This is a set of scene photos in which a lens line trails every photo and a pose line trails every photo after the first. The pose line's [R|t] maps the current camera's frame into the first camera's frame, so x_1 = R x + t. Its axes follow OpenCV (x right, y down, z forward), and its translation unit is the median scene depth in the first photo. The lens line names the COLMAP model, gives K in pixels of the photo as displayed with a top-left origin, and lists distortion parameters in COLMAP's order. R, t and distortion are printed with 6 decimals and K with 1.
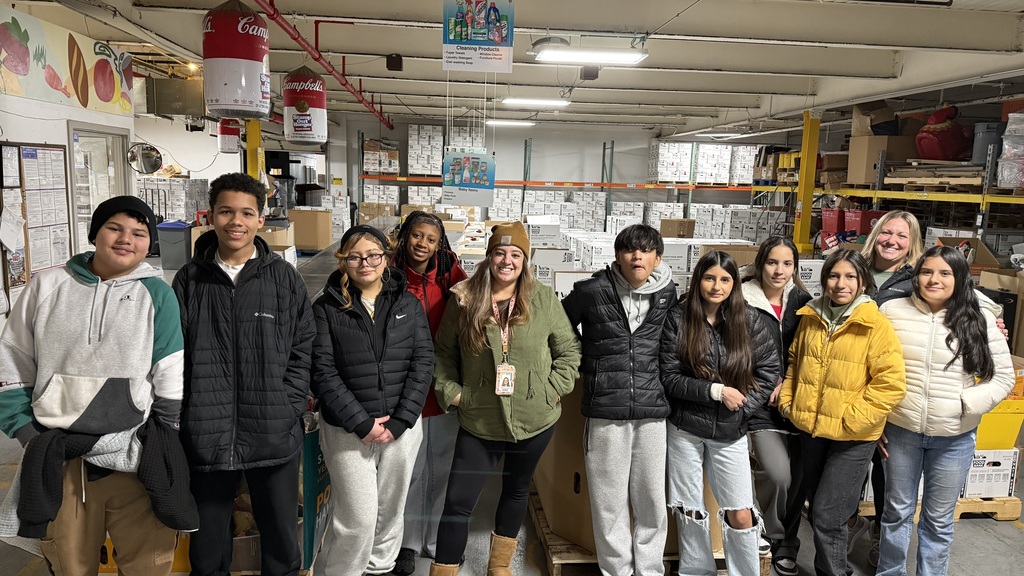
lens RADIAL K [[716.9, 0, 512.0], [0, 716.9, 288.0], [0, 0, 1]] dist [0.041123, -0.053508]
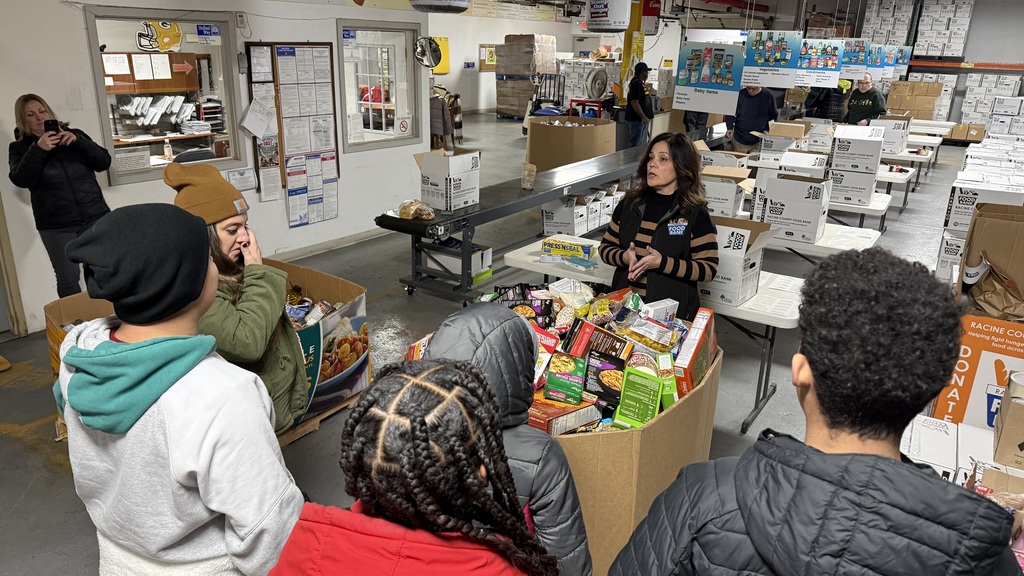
lens RADIAL K [[716.9, 0, 512.0], [0, 716.9, 288.0], [0, 0, 1]] dist [0.041123, -0.053508]
pose [[0.767687, 0.195971, -0.610124, 0.362680], [-0.098292, 0.976835, 0.190082, -0.067187], [0.633241, -0.085953, 0.769167, 0.289761]]
